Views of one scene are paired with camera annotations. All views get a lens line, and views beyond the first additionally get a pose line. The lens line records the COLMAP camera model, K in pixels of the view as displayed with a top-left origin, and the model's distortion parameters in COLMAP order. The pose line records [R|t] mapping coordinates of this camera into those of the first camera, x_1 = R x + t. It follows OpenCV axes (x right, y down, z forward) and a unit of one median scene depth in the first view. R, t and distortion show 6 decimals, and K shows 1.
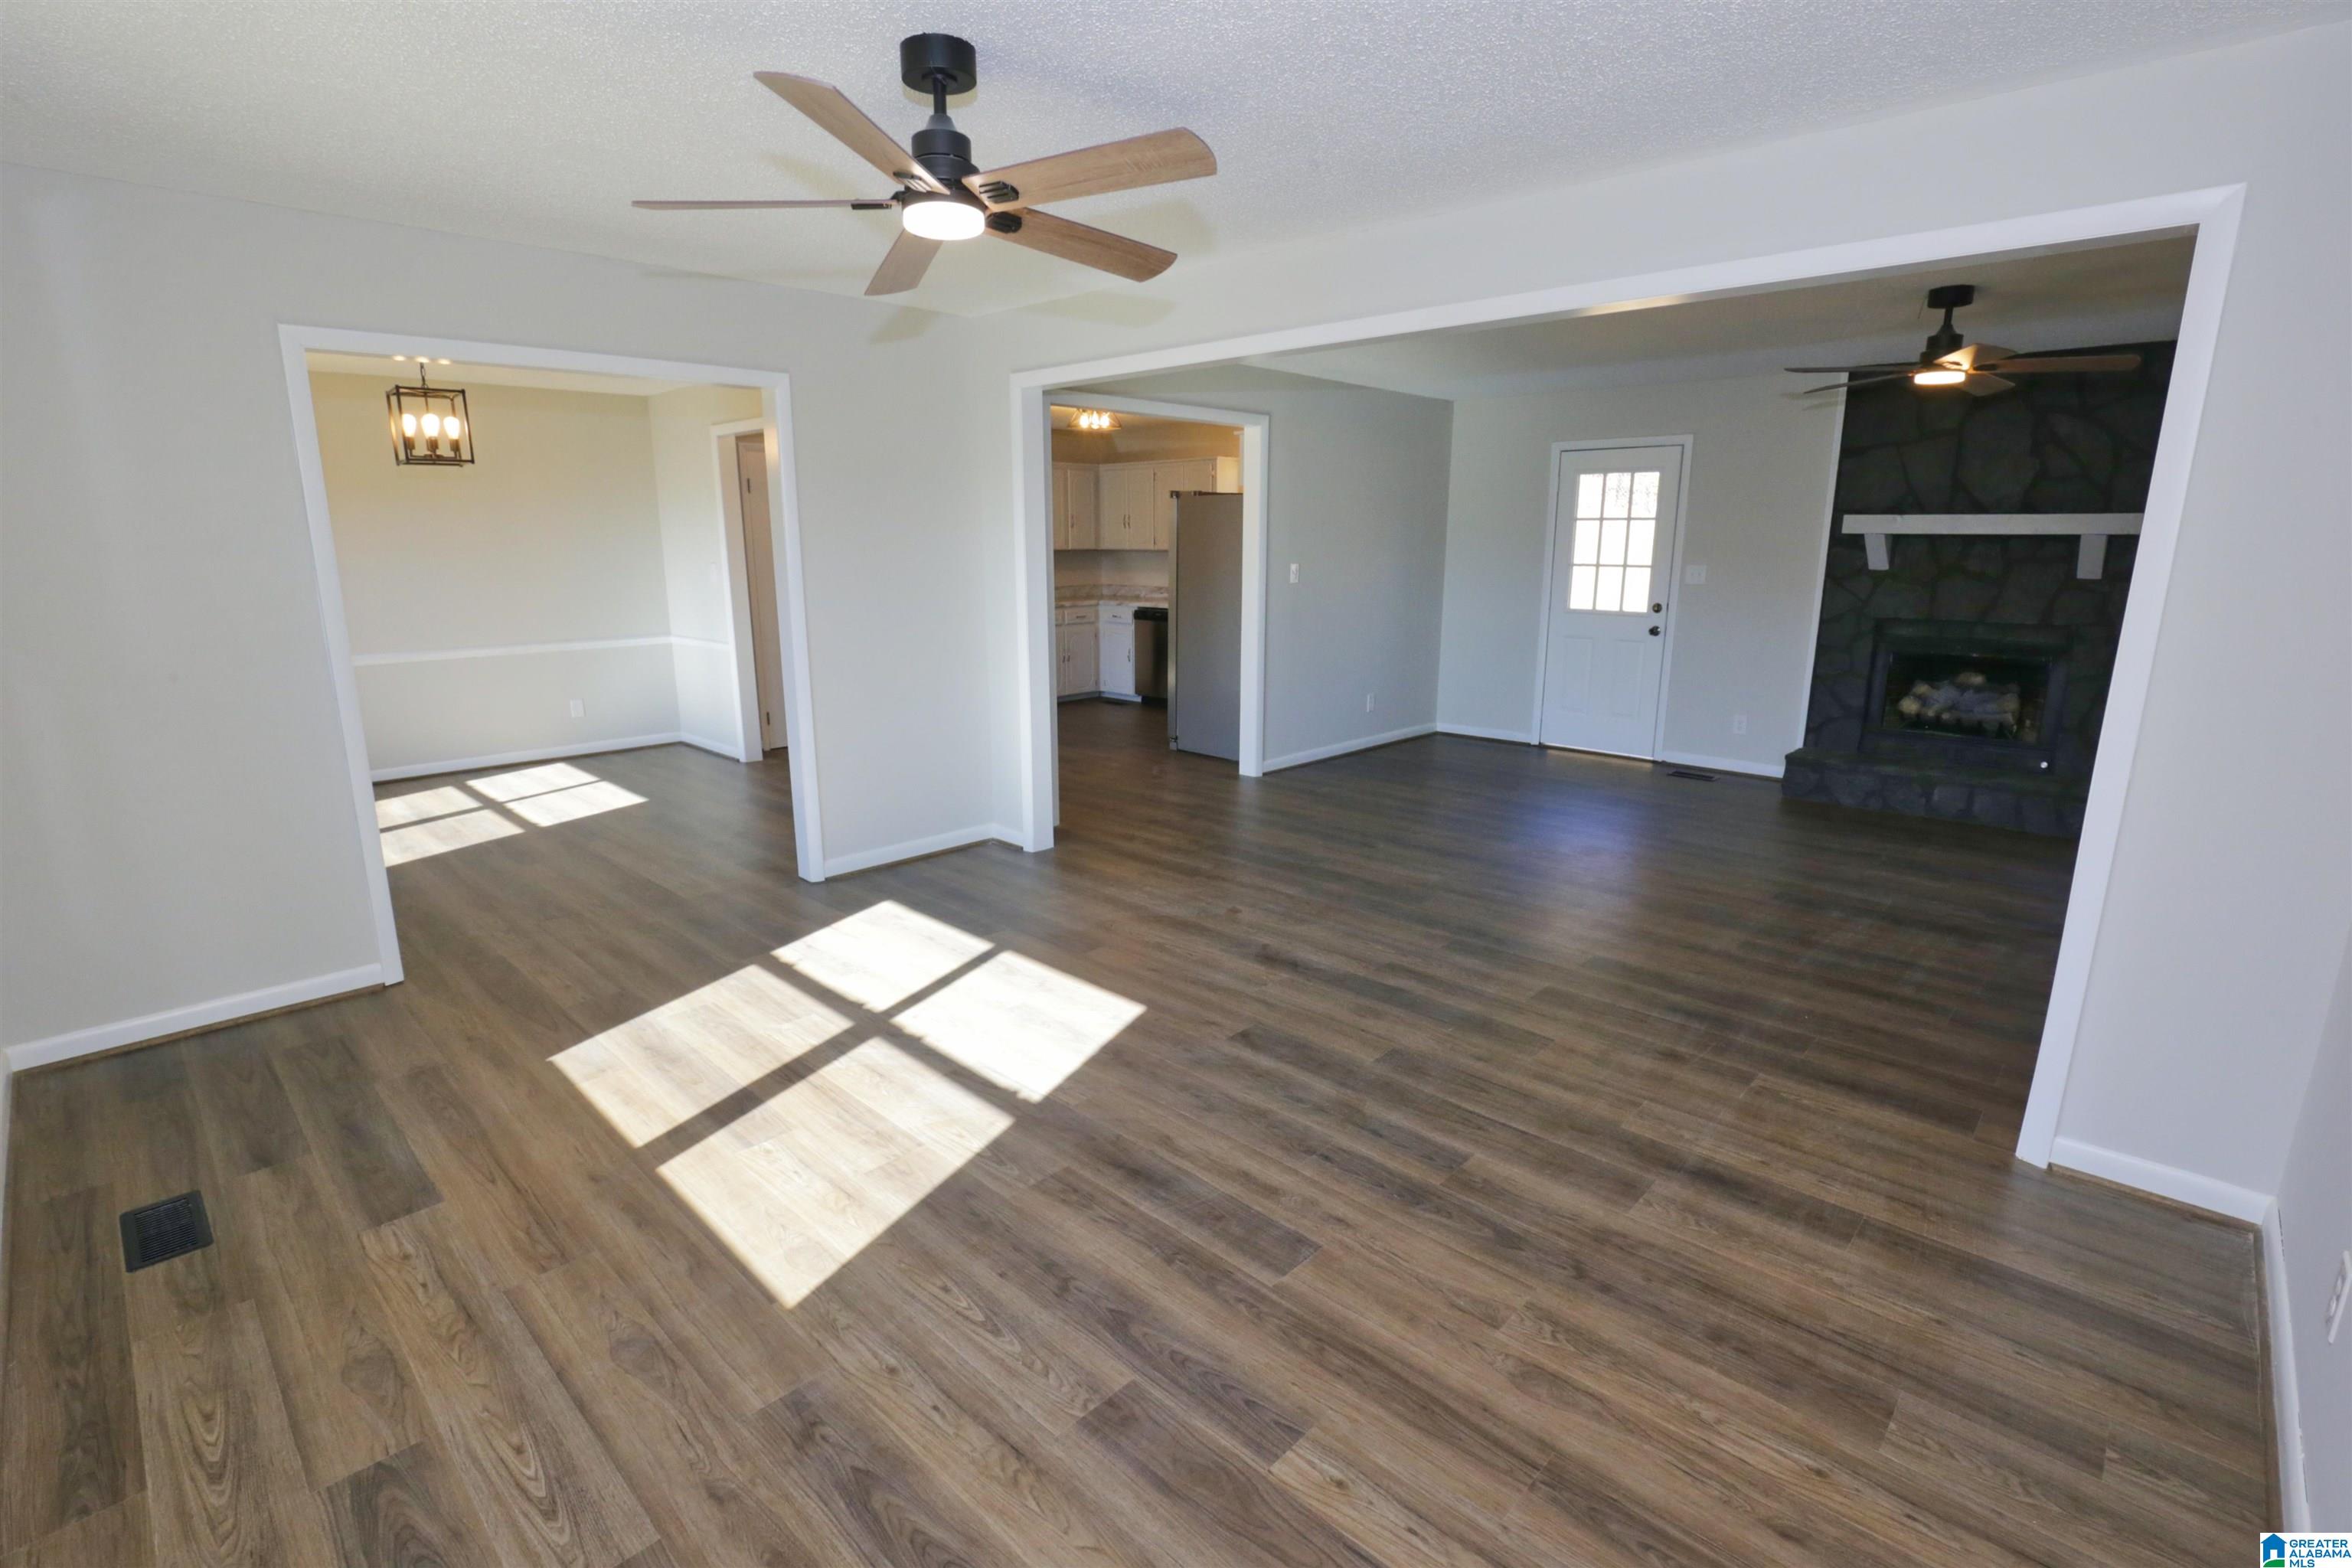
lens RADIAL K [[1079.9, 0, 1172.4], [0, 1079.9, 805.2], [0, 0, 1]] dist [-0.031675, -0.000220]
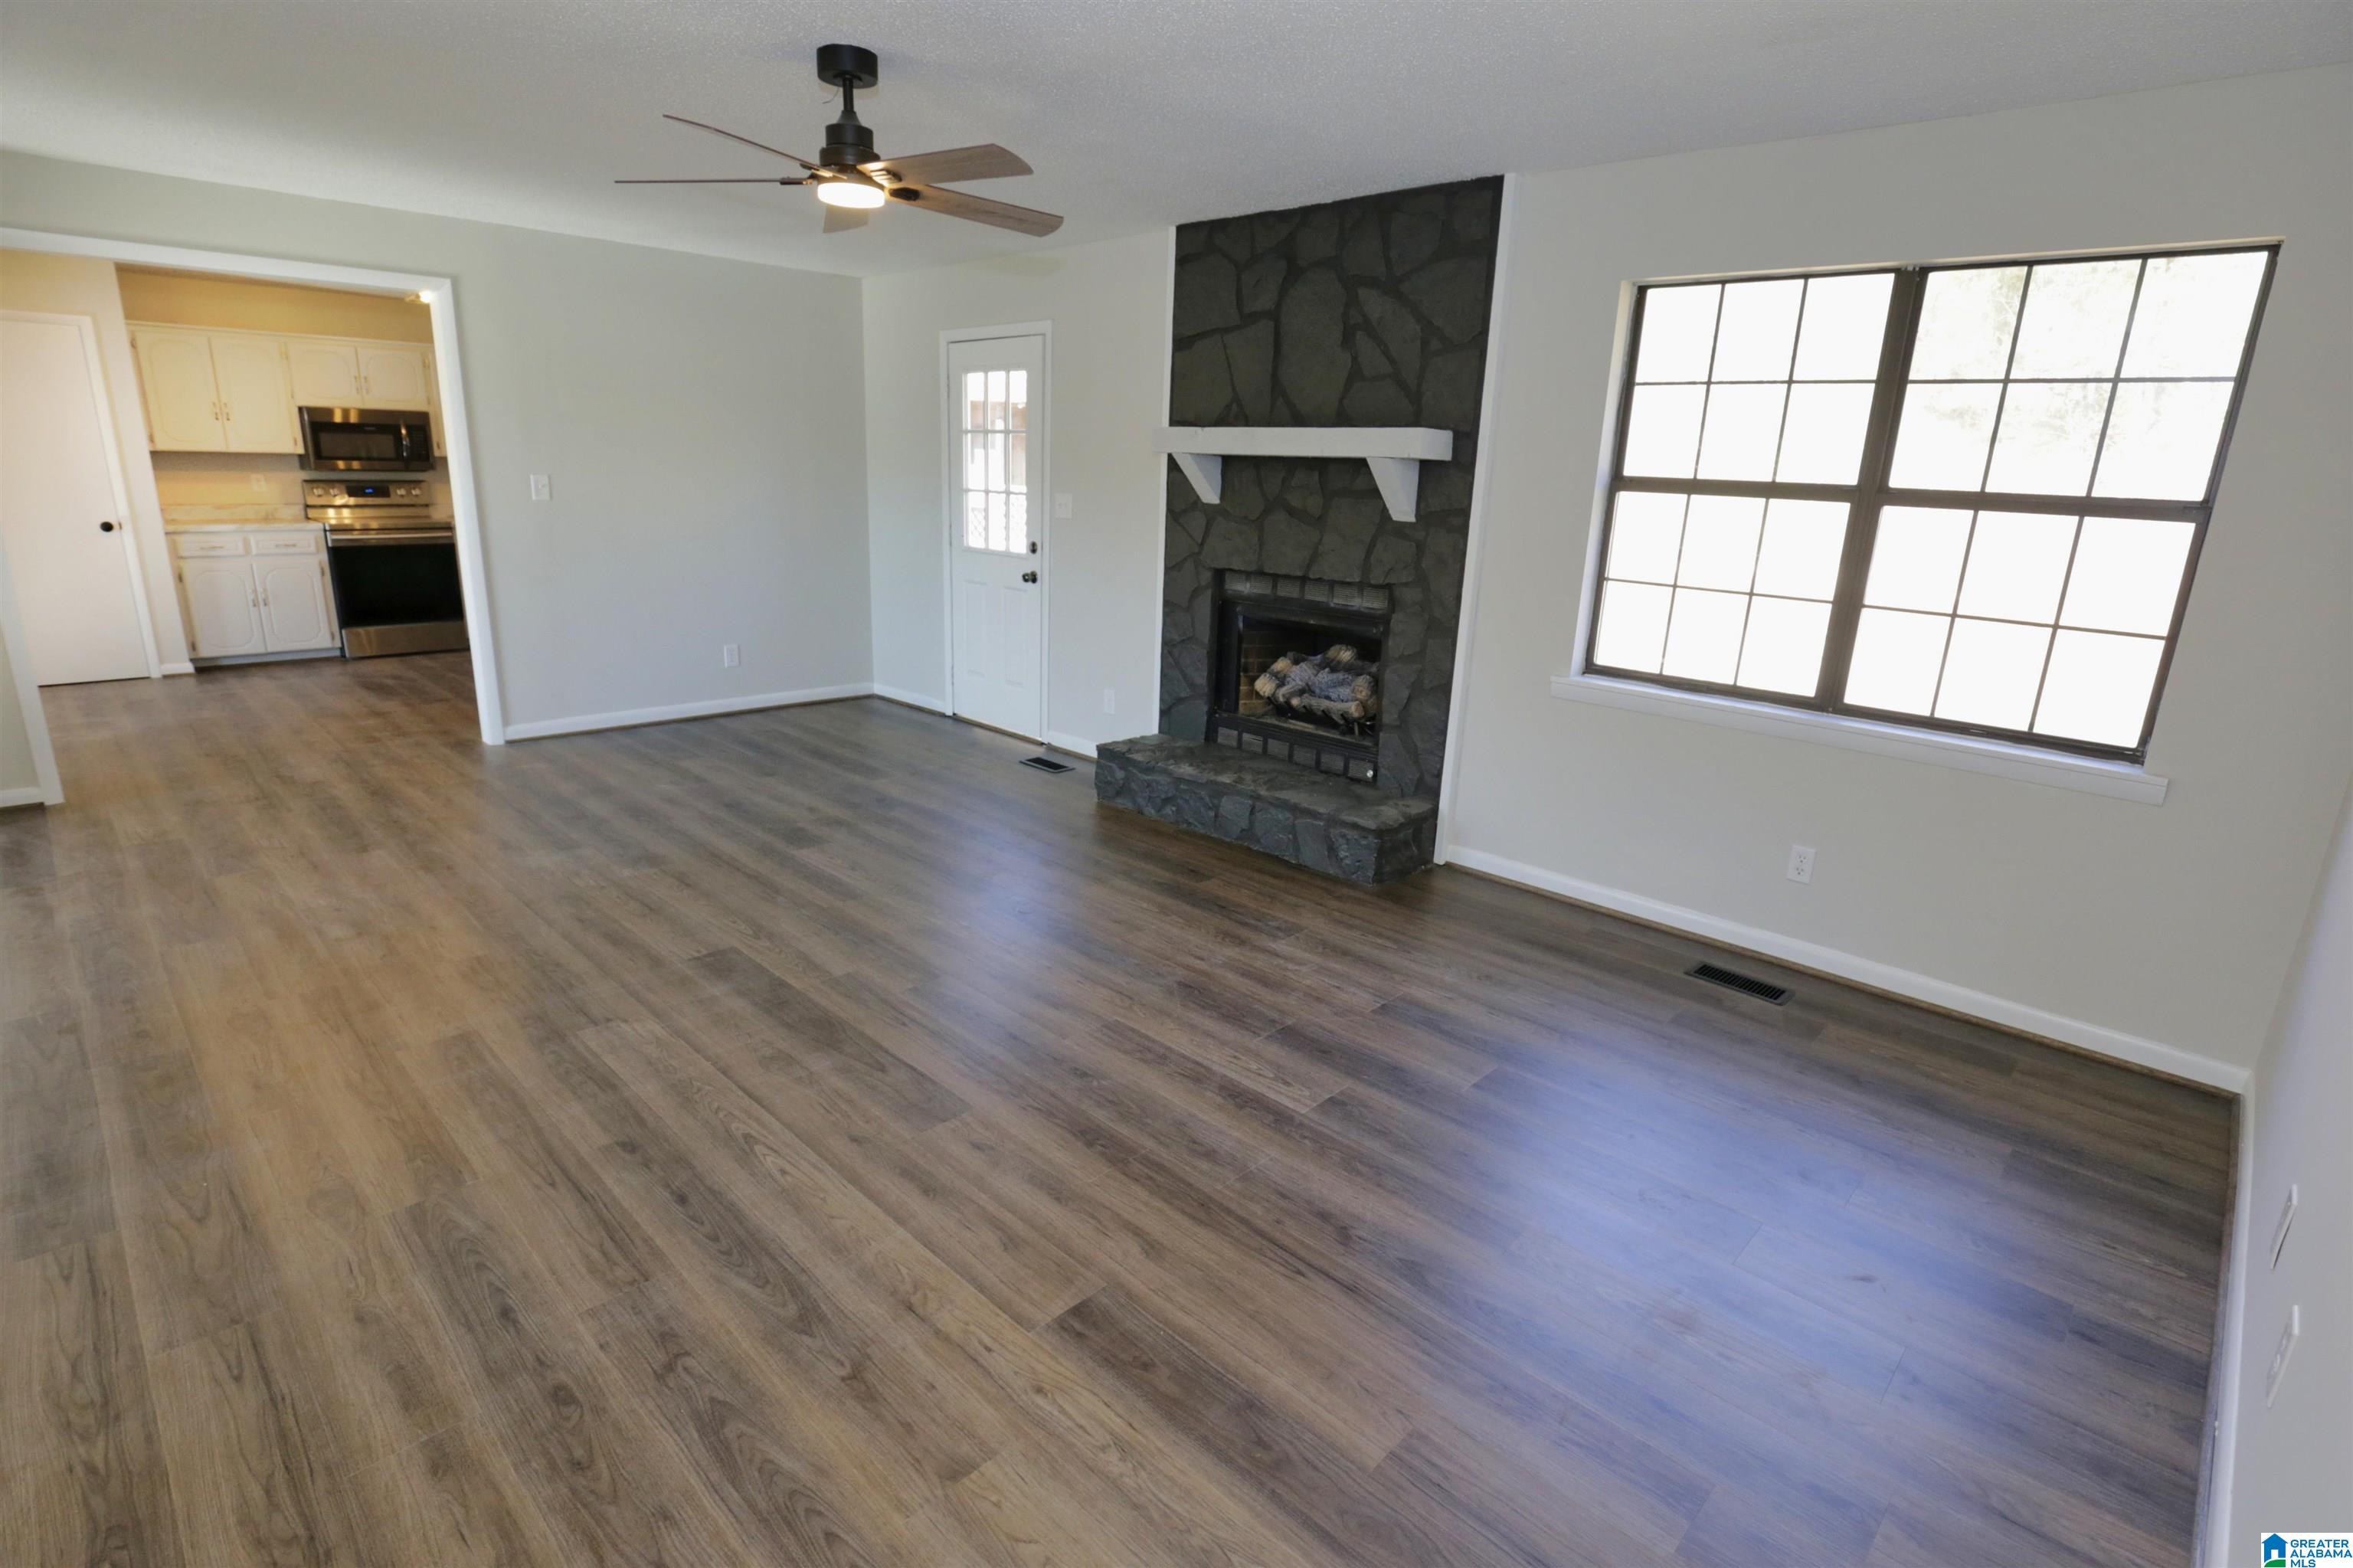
lens RADIAL K [[1138.0, 0, 1169.1], [0, 1138.0, 806.5], [0, 0, 1]] dist [-0.039166, 0.007765]
pose [[0.999260, 0.037860, 0.006832, 1.157168], [-0.038139, 0.998171, 0.046902, -0.079847], [-0.005044, -0.047128, 0.998876, 0.345113]]
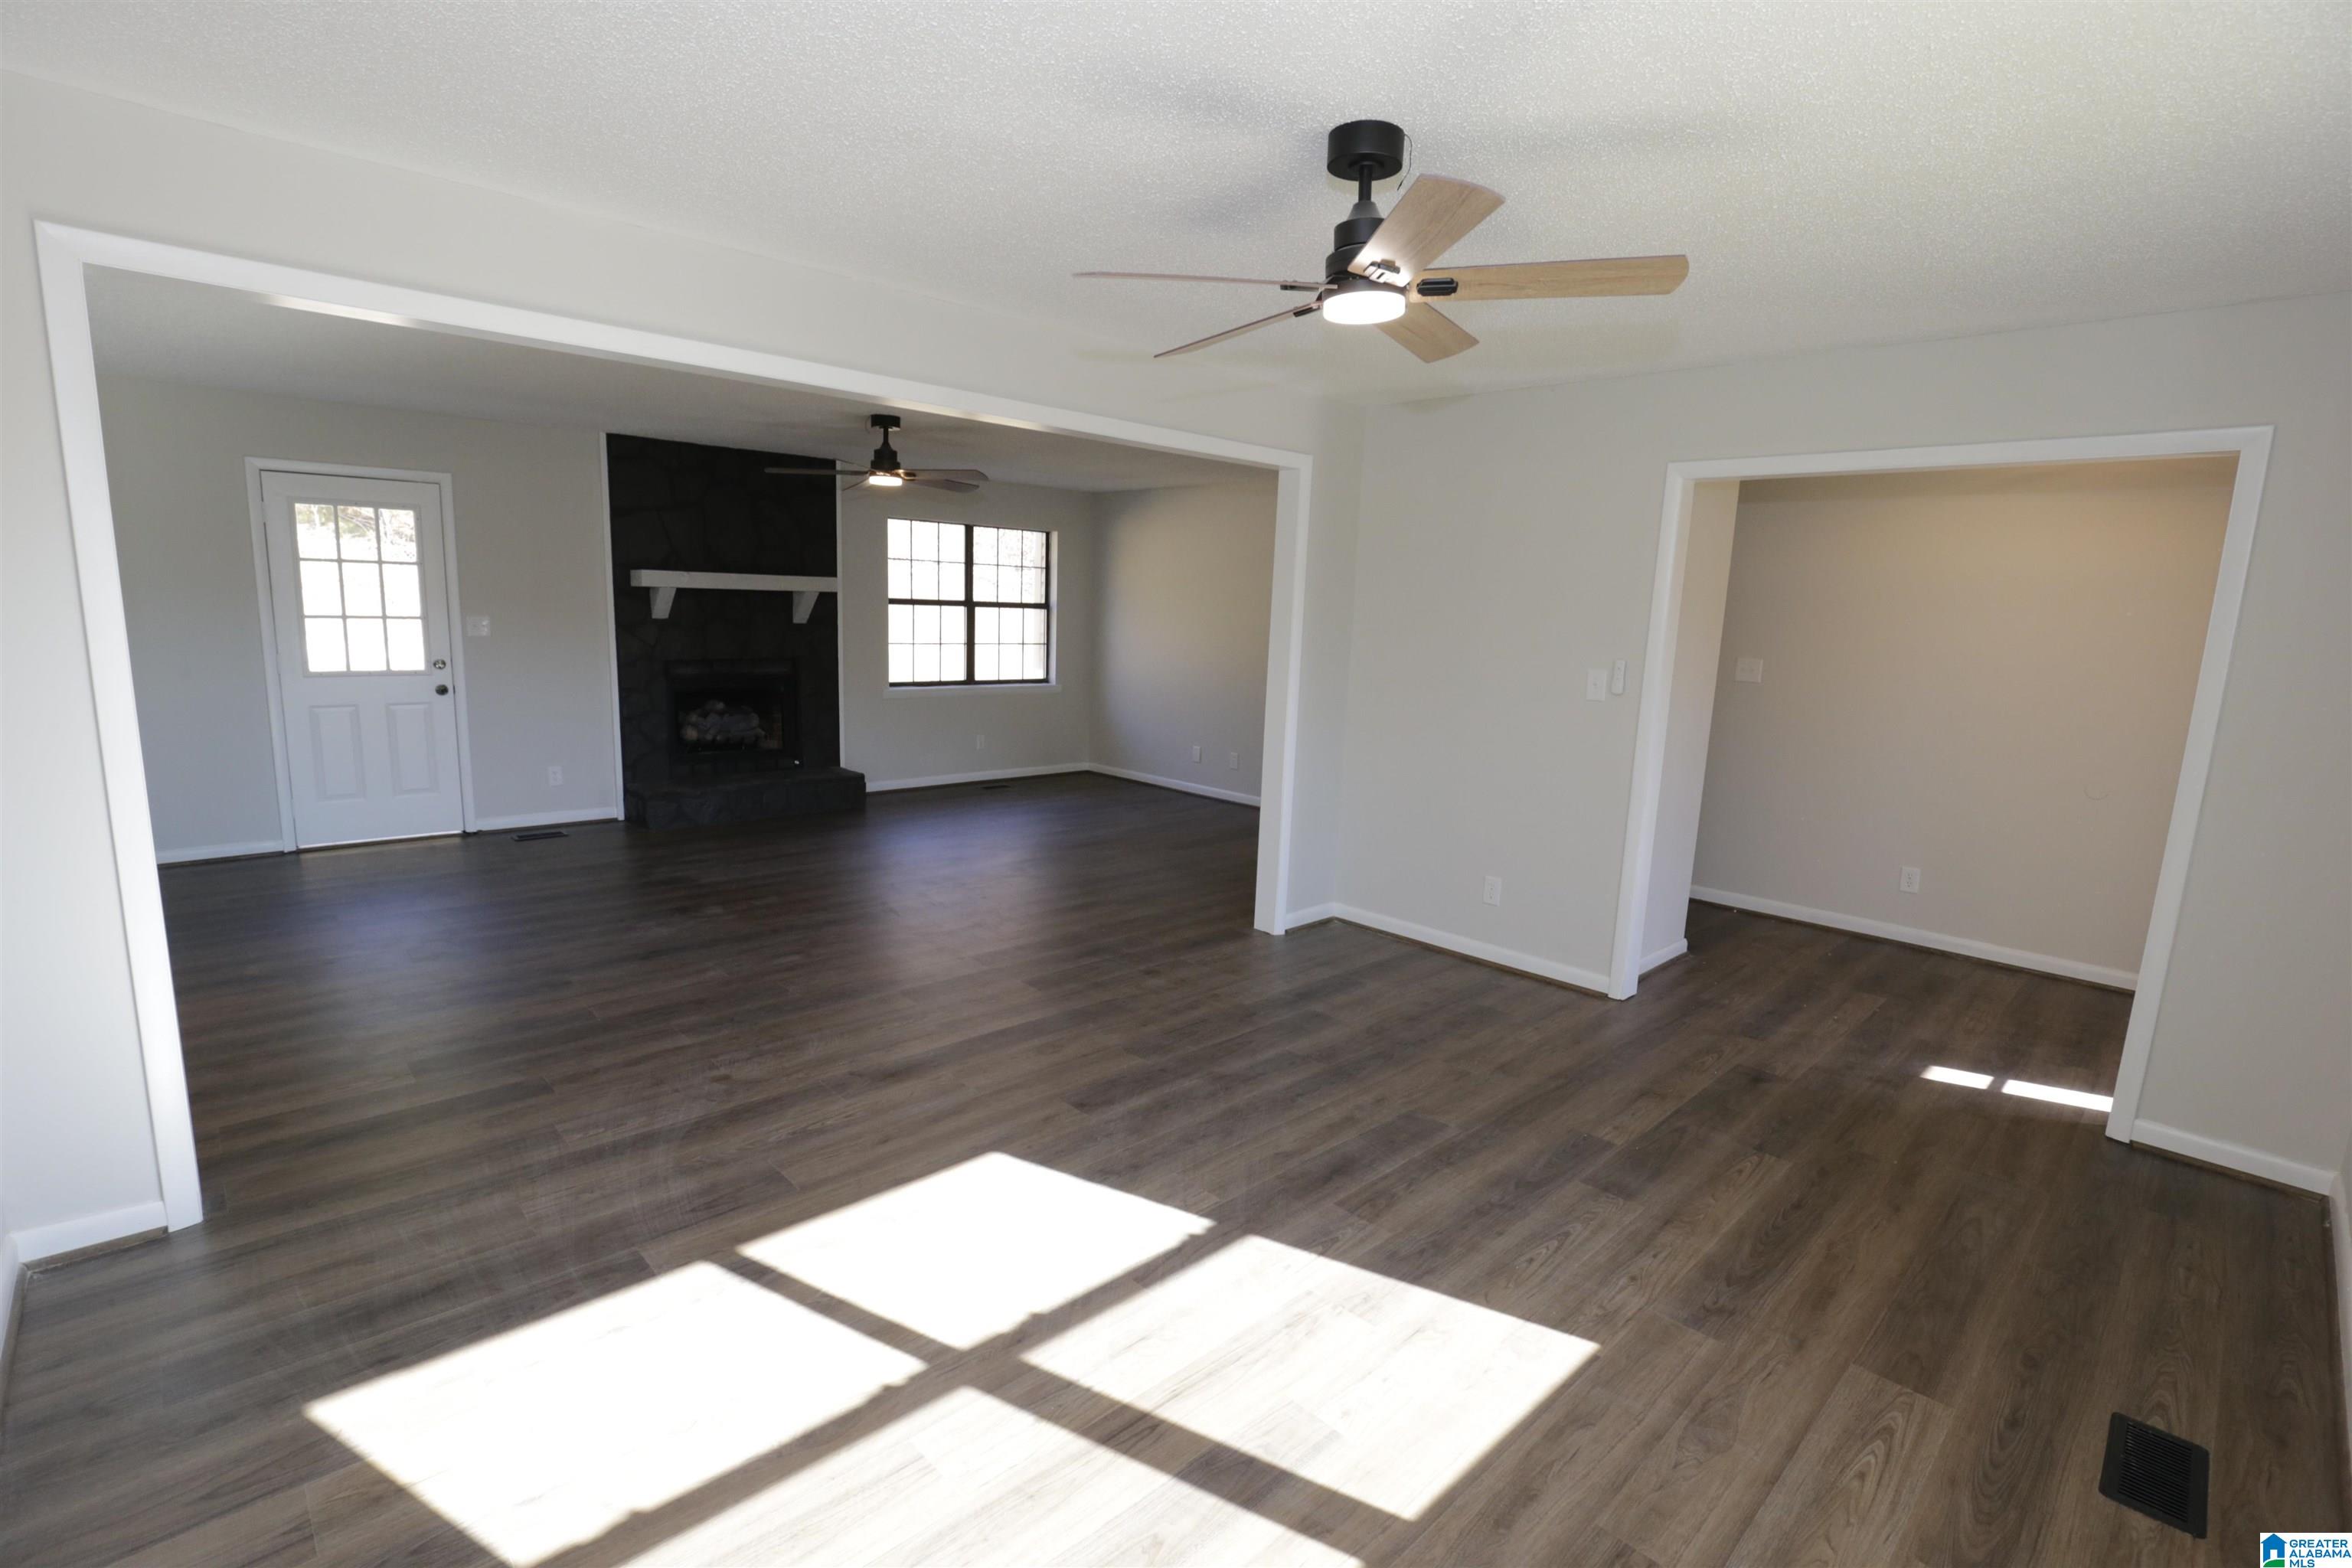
lens RADIAL K [[1082.8, 0, 1155.8], [0, 1082.8, 781.4], [0, 0, 1]] dist [-0.031453, 0.001096]
pose [[0.050999, -0.156534, 0.986355, -0.840652], [0.205252, 0.968200, 0.143040, -0.198193], [-0.977379, 0.195157, 0.081506, 0.772551]]
